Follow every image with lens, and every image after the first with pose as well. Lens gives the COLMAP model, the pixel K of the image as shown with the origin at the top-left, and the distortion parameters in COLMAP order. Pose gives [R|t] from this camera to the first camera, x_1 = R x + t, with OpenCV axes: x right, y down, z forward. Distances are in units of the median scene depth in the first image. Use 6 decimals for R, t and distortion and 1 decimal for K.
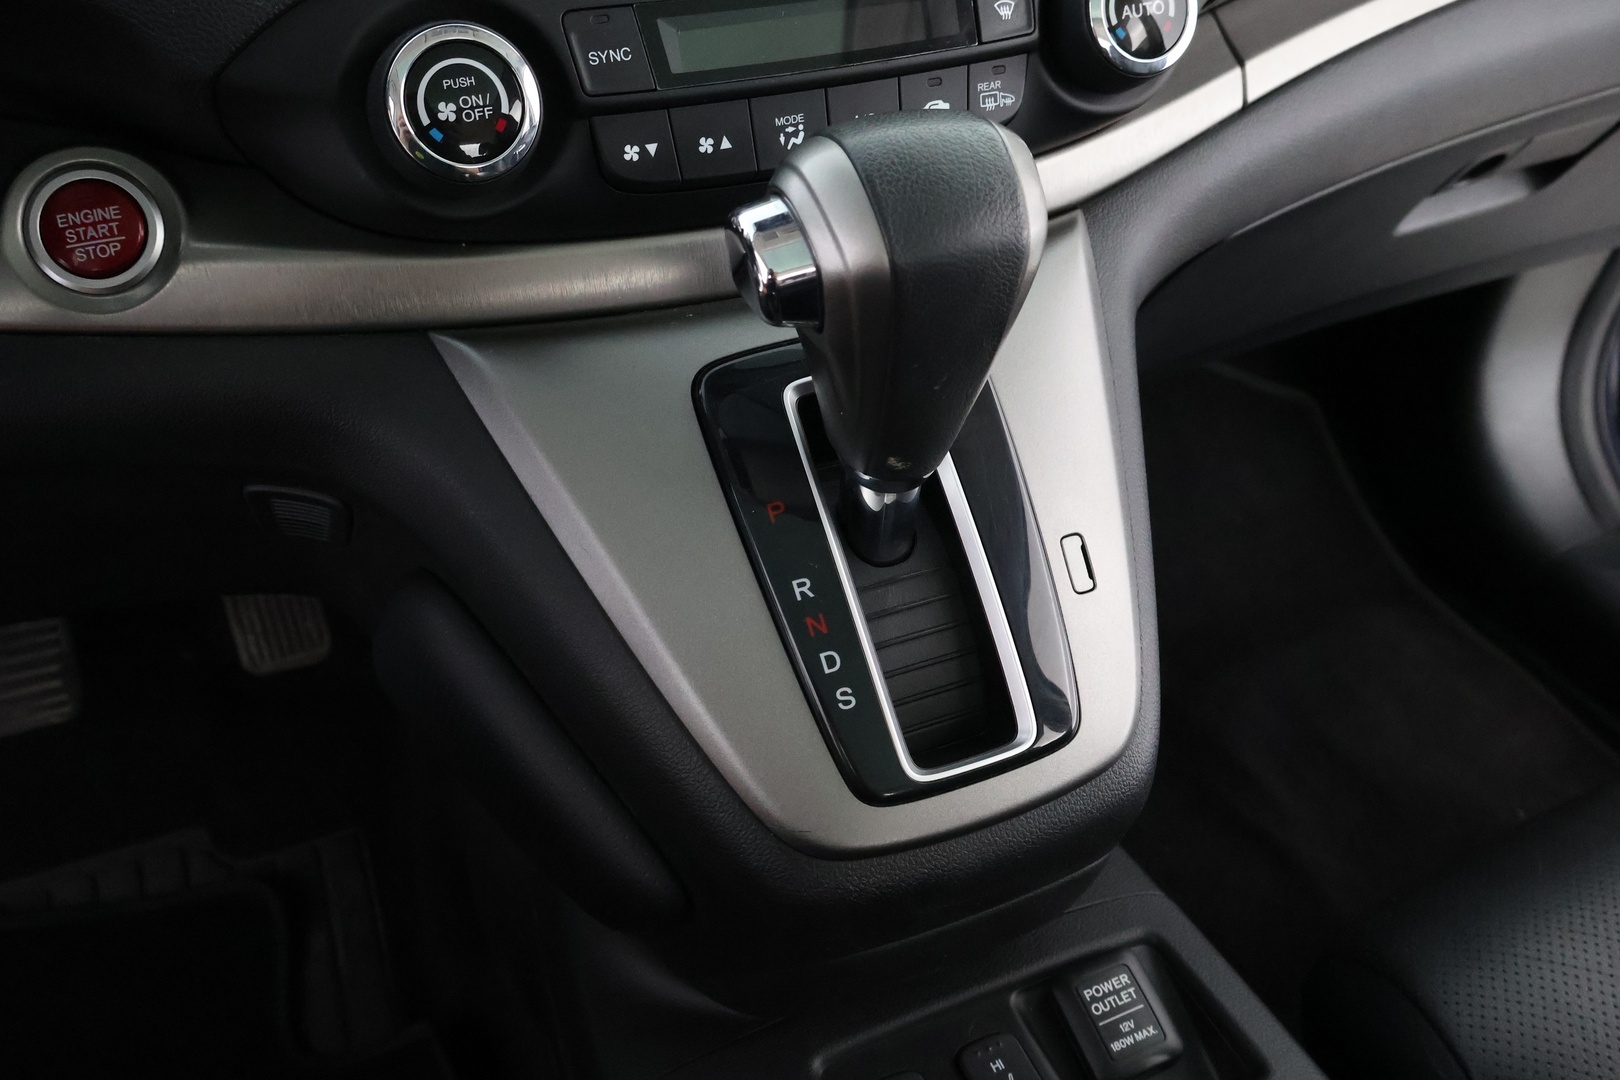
lens RADIAL K [[1354.8, 0, 811.6], [0, 1354.8, 540.9], [0, 0, 1]] dist [-0.000467, 0.015029]
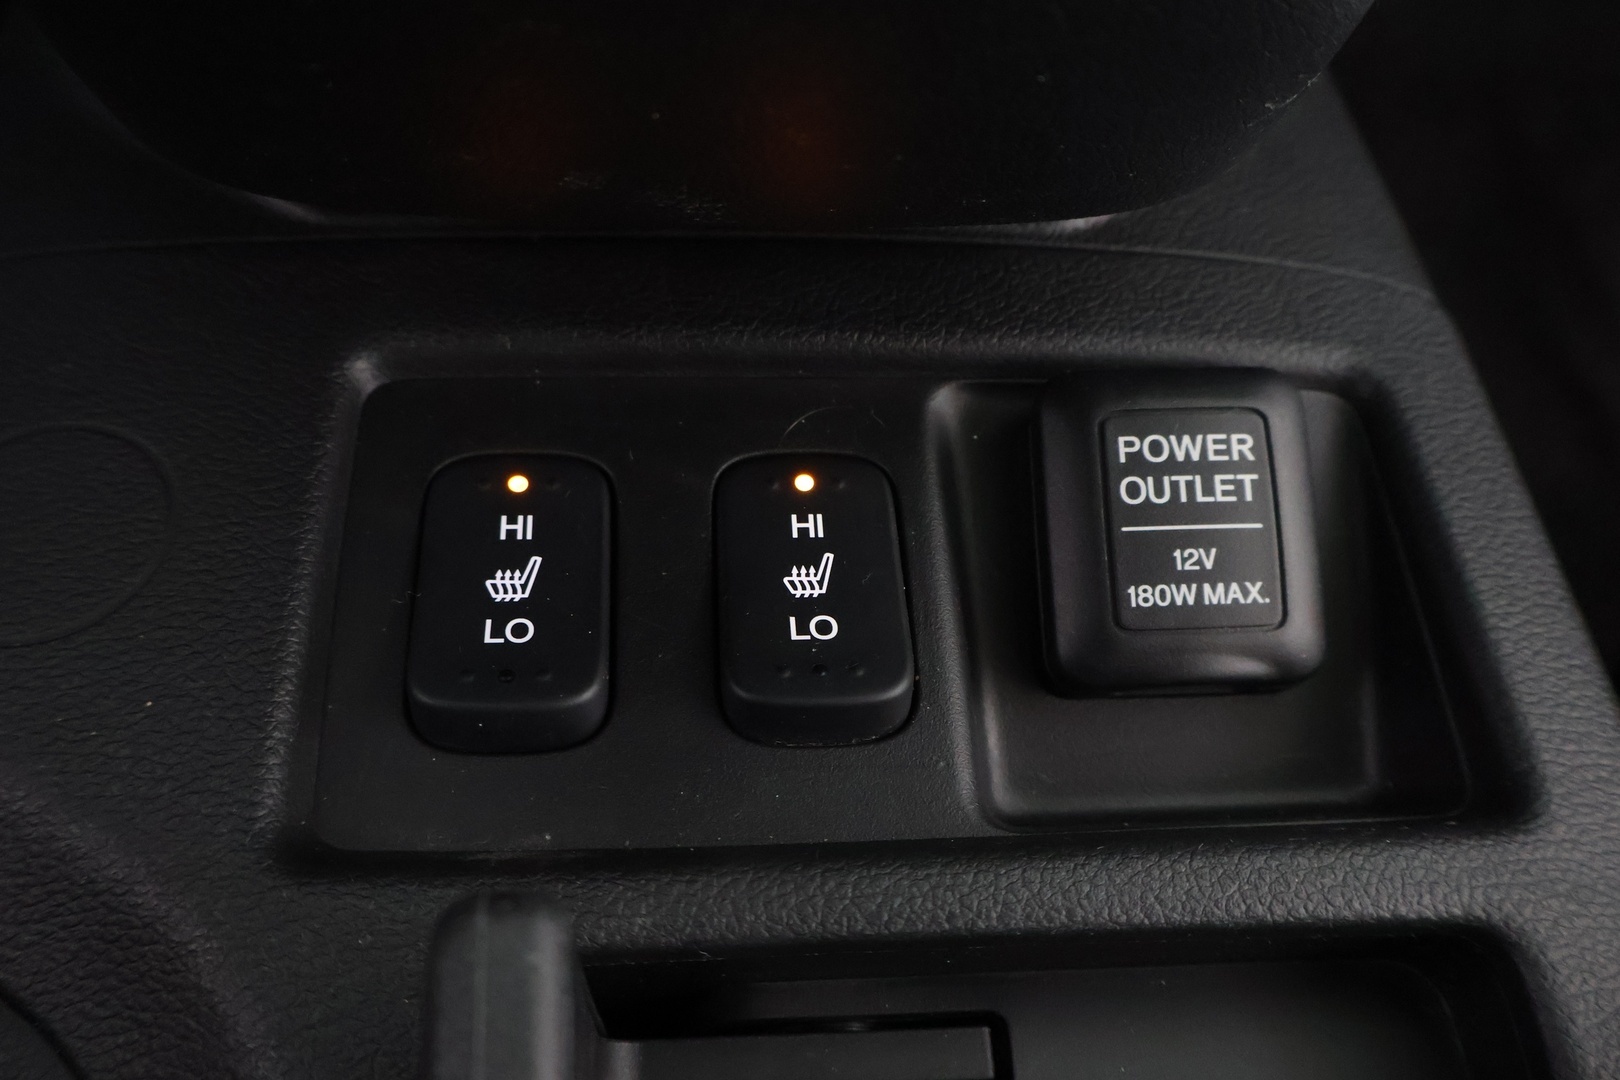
lens RADIAL K [[1354.8, 0, 815.5], [0, 1354.8, 544.2], [0, 0, 1]] dist [-0.000467, 0.015029]
pose [[0.934613, 0.342077, -0.097378, 0.206106], [-0.277573, 0.872713, 0.401654, 0.284206], [0.222379, -0.348362, 0.910600, 0.777885]]
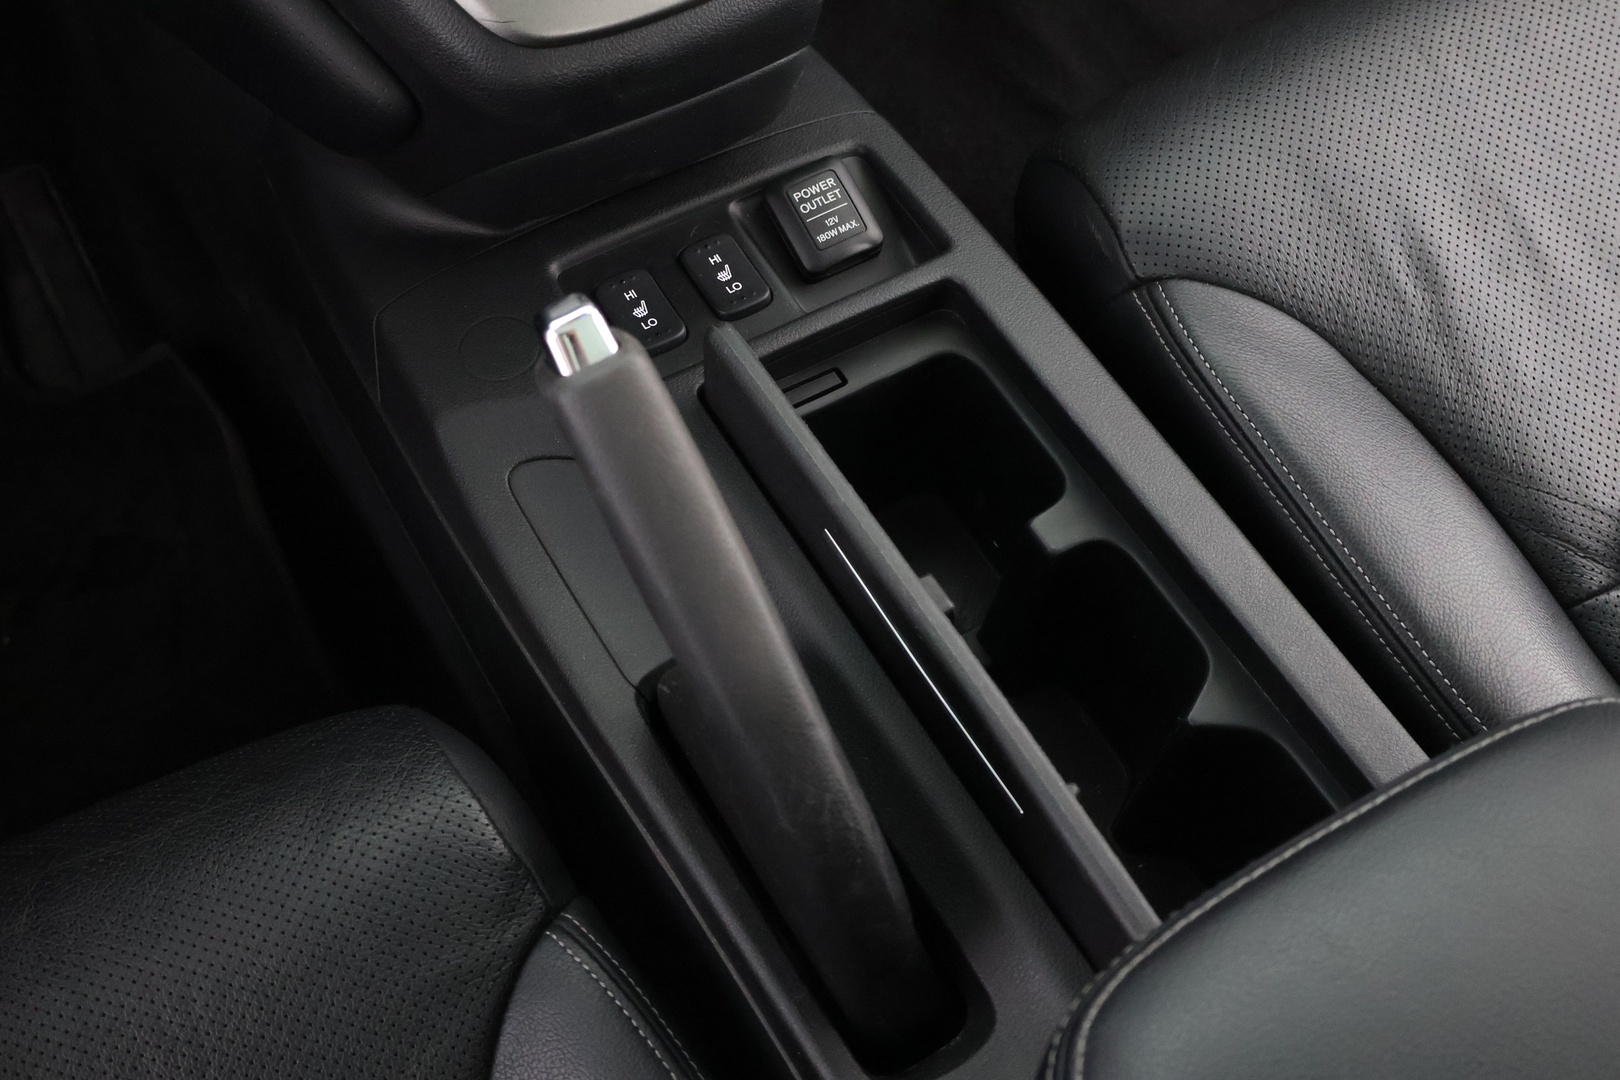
lens RADIAL K [[1862.2, 0, 810.0], [0, 1862.2, 540.0], [0, 0, 1]] dist [0.029345, 0.000000]
pose [[0.992296, -0.079559, 0.094966, 0.058154], [0.040383, 0.932400, 0.359165, 0.061576], [-0.117121, -0.352563, 0.928430, -0.614800]]
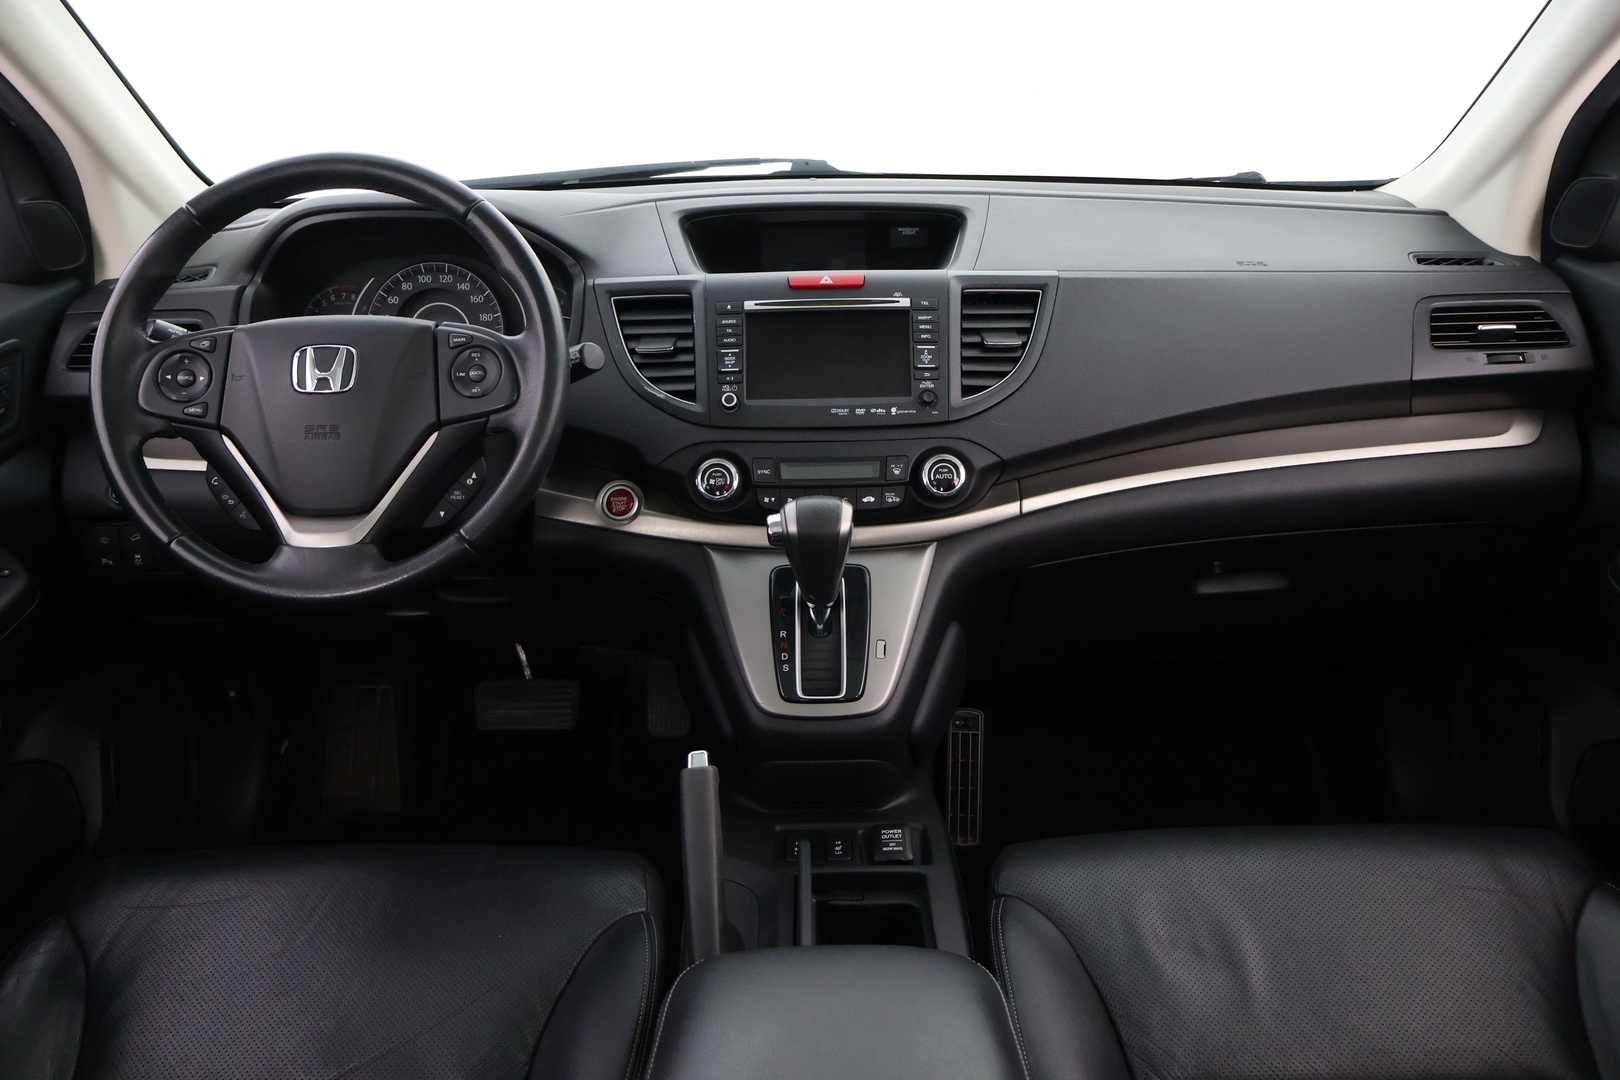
lens RADIAL K [[1354.8, 0, 800.9], [0, 1354.8, 551.9], [0, 0, 1]] dist [-0.000467, 0.015029]
pose [[0.916042, 0.129872, -0.379473, 1.172379], [-0.227567, 0.947386, -0.225107, 0.539791], [0.330272, 0.292563, 0.897400, -1.836429]]
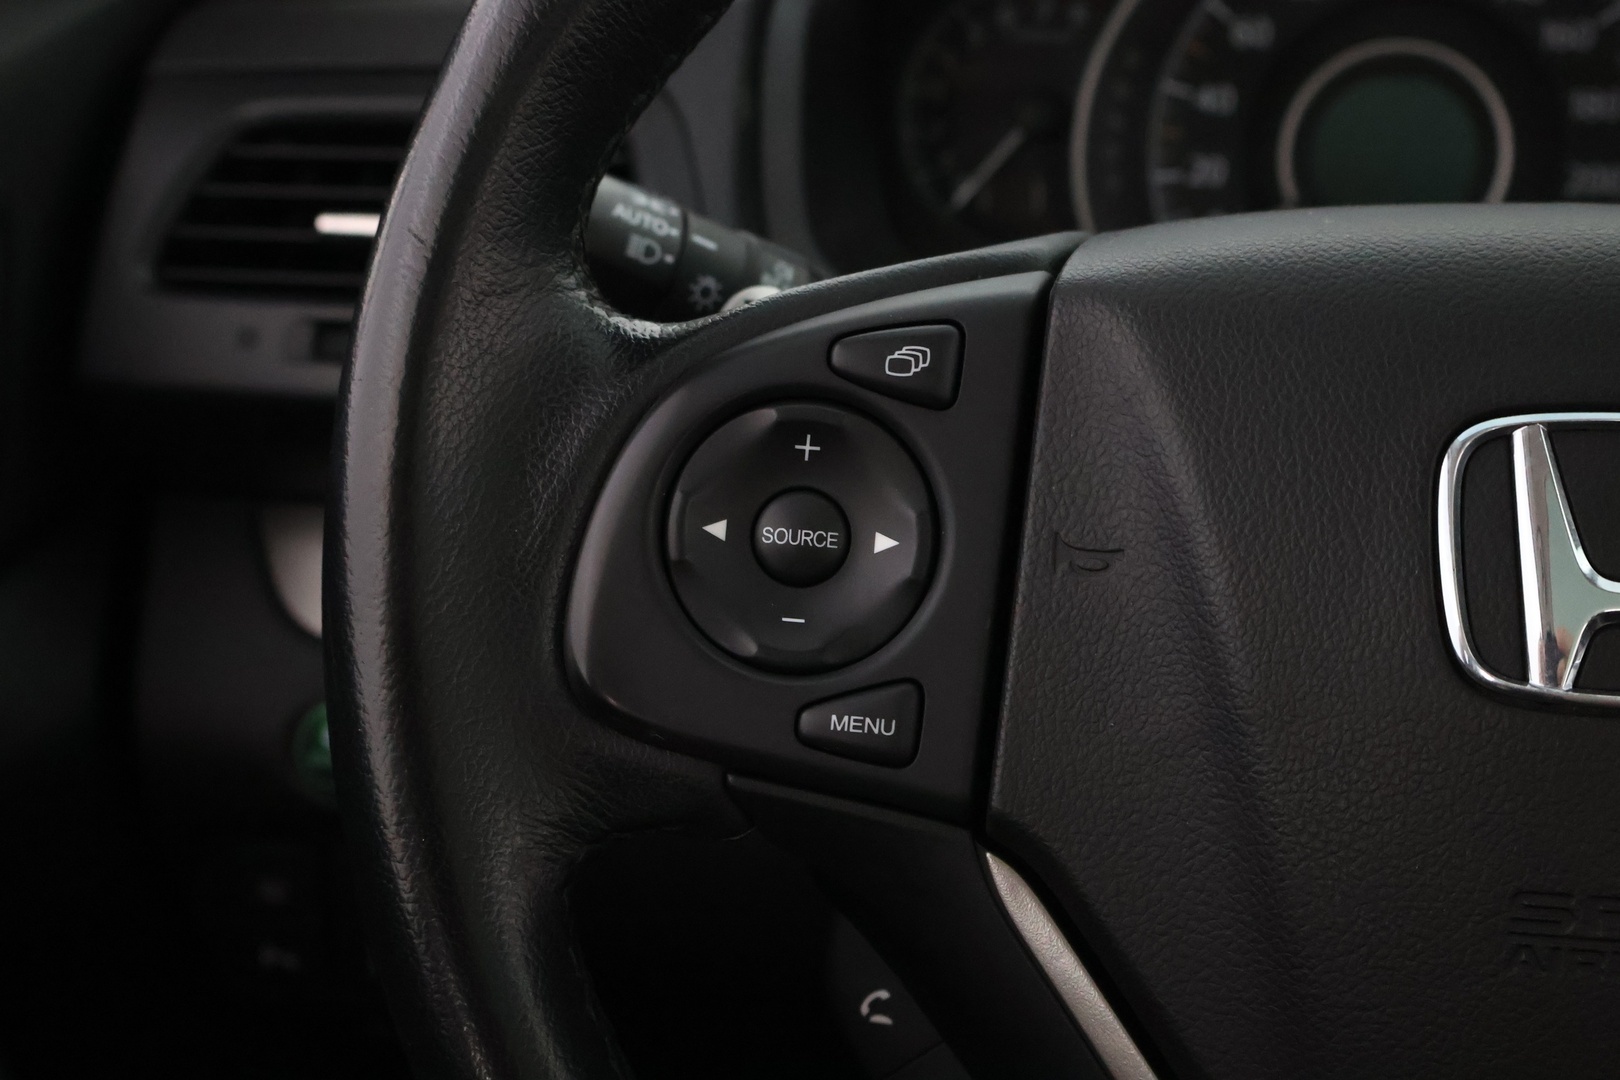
lens RADIAL K [[2112.5, 0, 807.0], [0, 2112.5, 531.2], [0, 0, 1]] dist [0.000409, 0.000000]
pose [[0.837358, 0.214092, -0.502988, -0.710900], [-0.299063, 0.949624, -0.093673, -0.075861], [0.457595, 0.228863, 0.859202, -0.540473]]
